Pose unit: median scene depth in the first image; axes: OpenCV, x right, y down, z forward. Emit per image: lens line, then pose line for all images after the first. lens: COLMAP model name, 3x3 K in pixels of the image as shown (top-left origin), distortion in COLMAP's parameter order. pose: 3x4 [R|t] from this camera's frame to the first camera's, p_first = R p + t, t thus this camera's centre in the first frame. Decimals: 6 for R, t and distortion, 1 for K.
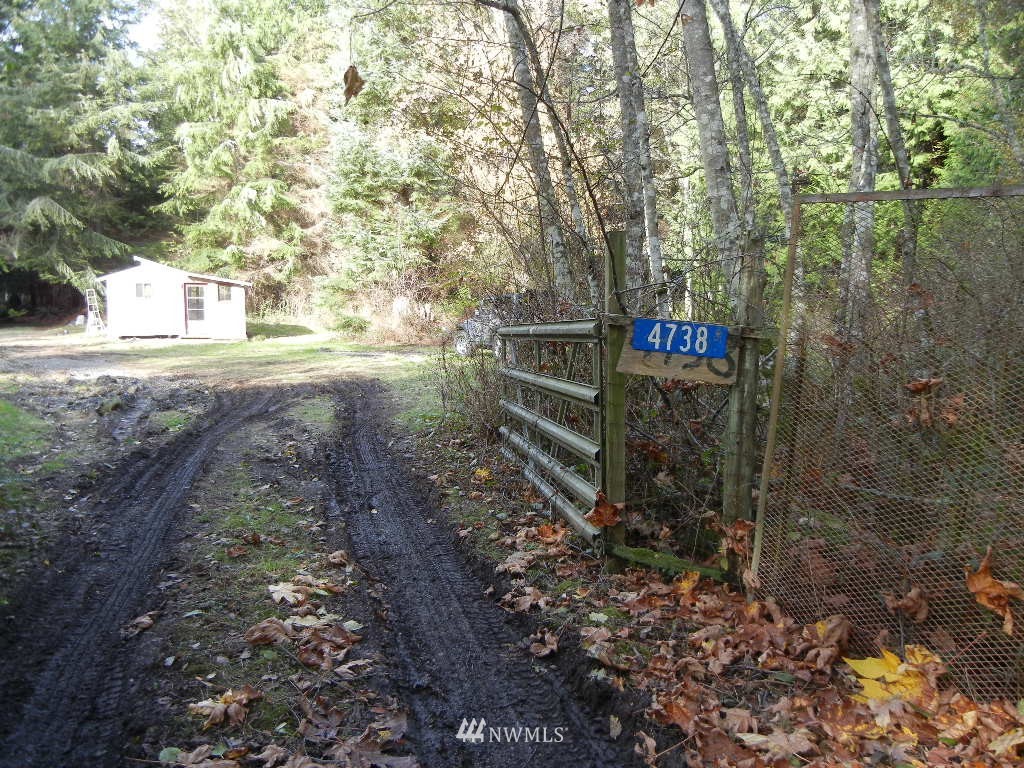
lens RADIAL K [[891.2, 0, 518.1], [0, 891.2, 380.2], [0, 0, 1]] dist [-0.001743, 0.007252]
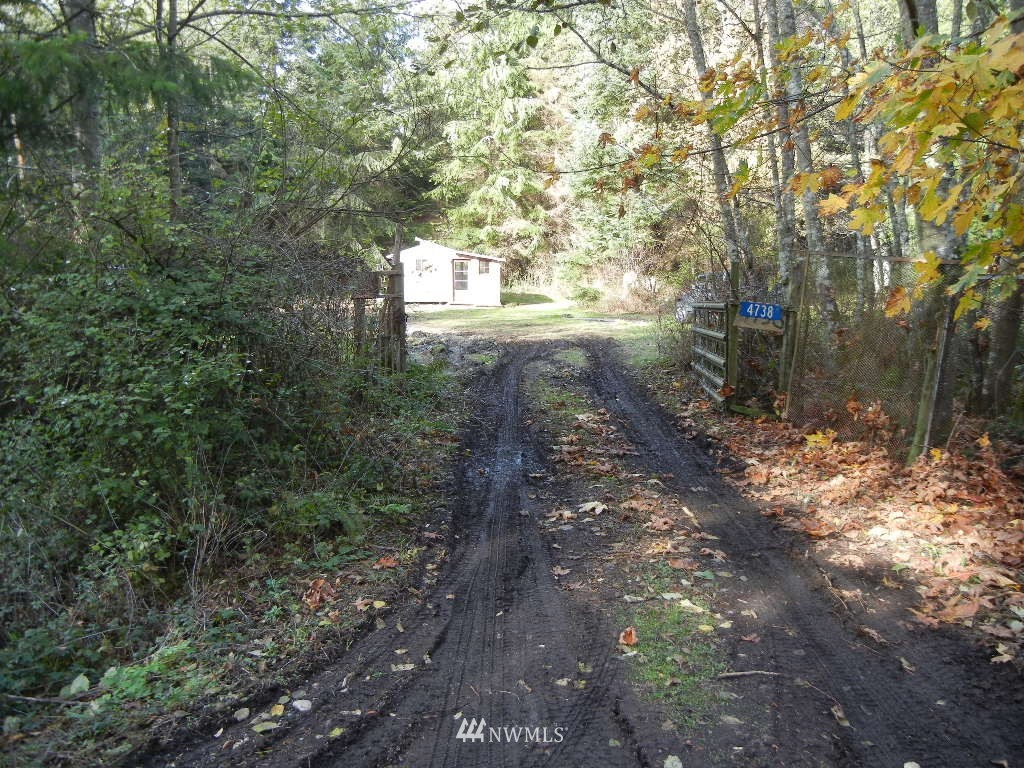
lens RADIAL K [[891.2, 0, 517.3], [0, 891.2, 383.1], [0, 0, 1]] dist [-0.001743, 0.007252]
pose [[0.968314, 0.036192, -0.247101, 0.016587], [-0.026625, 0.998765, 0.041949, 0.006287], [0.248314, -0.034040, 0.968081, -0.147625]]
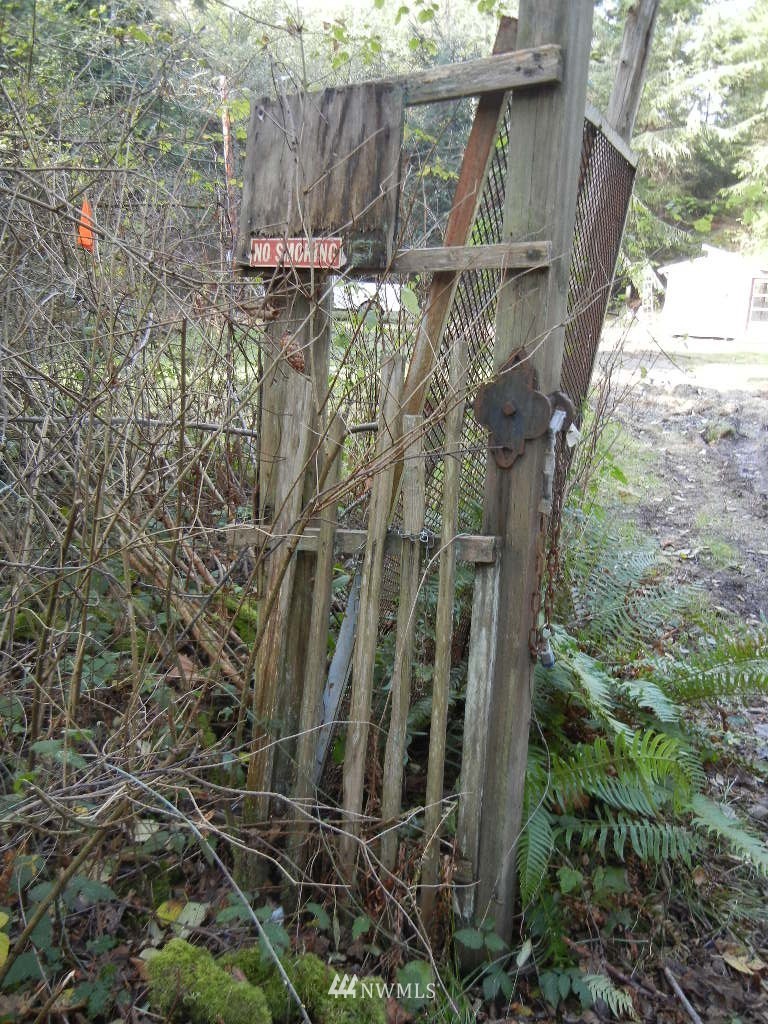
lens RADIAL K [[891.2, 0, 385.8], [0, 891.2, 517.7], [0, 0, 1]] dist [-0.001743, 0.007252]
pose [[0.768871, 0.197482, -0.608143, -0.067449], [-0.104309, 0.977108, 0.185419, -0.003712], [0.630838, -0.079129, 0.771869, 0.076560]]
